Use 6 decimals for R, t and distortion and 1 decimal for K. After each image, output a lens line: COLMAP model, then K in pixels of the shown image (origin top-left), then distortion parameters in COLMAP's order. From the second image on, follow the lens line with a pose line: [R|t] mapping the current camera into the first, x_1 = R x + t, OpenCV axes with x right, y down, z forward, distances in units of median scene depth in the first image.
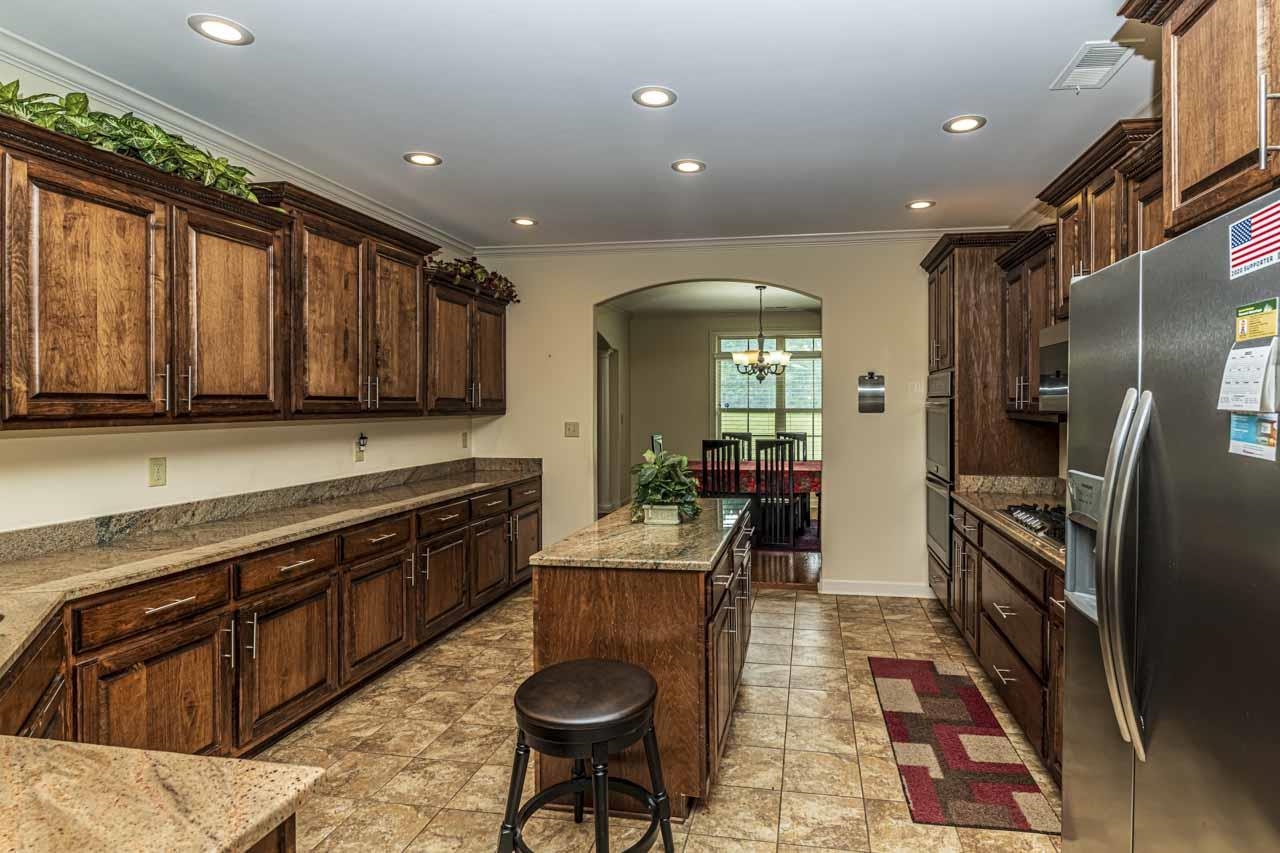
lens RADIAL K [[681.4, 0, 726.8], [0, 681.4, 406.6], [0, 0, 1]] dist [-0.006085, -0.001772]
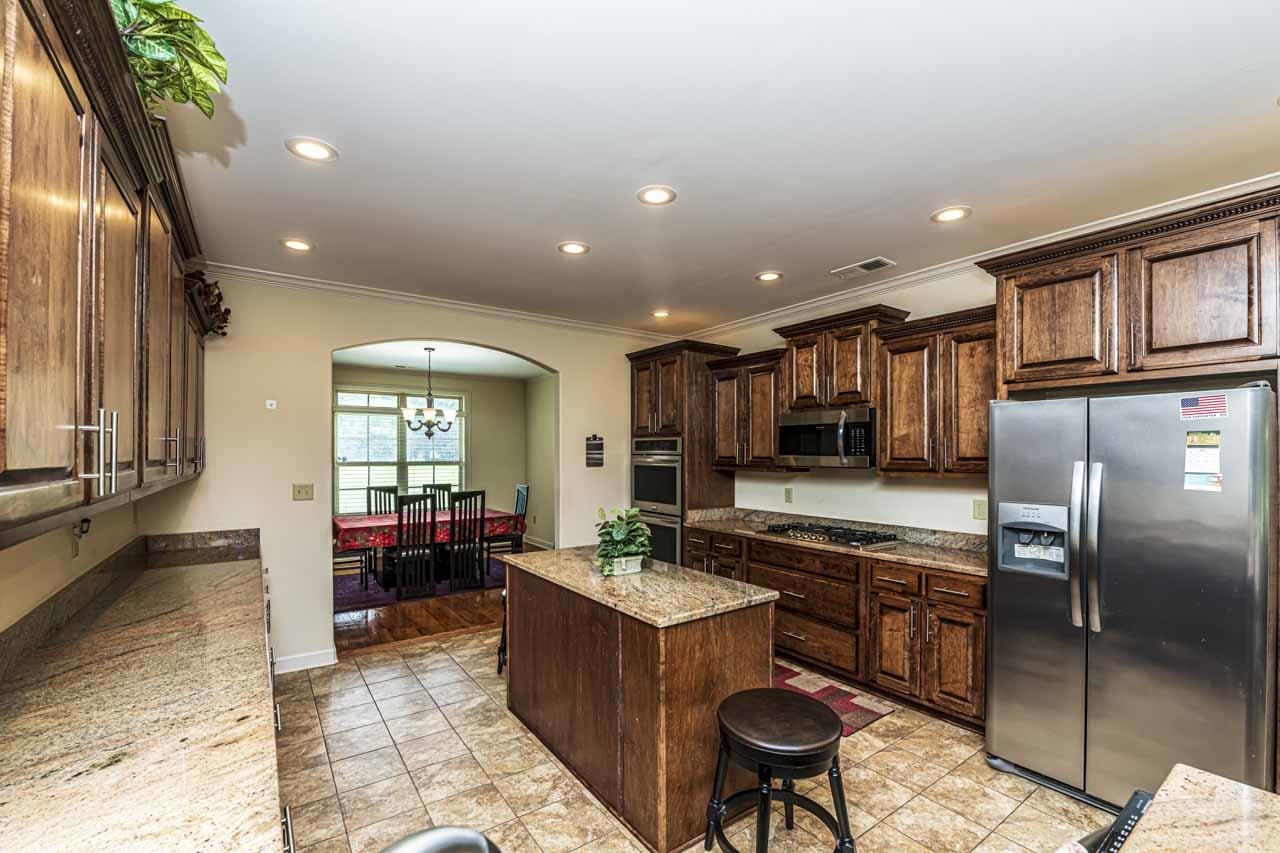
lens RADIAL K [[534.8, 0, 680.6], [0, 534.8, 451.5], [0, 0, 1]] dist [-0.014094, -0.000019]
pose [[0.699772, 0.003793, 0.714356, -0.376474], [0.001960, 0.999972, -0.007230, -0.011294], [-0.714364, 0.006460, 0.699745, 0.187923]]
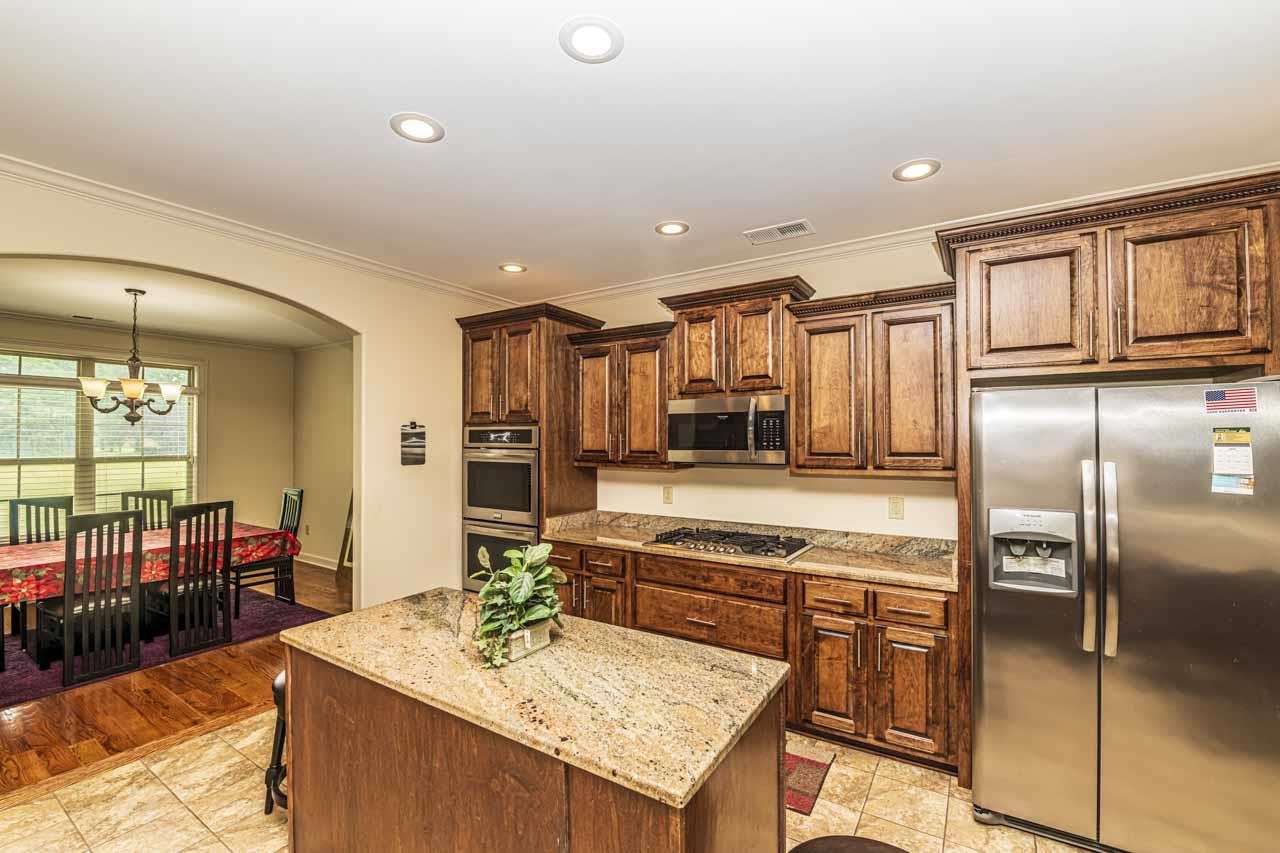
lens RADIAL K [[518.5, 0, 667.7], [0, 518.5, 429.7], [0, 0, 1]] dist [-0.016549, -0.000788]
pose [[0.402170, 0.017744, 0.915393, -0.294489], [0.005659, 0.999745, -0.021865, -0.021177], [-0.915548, 0.013974, 0.401967, 0.381163]]
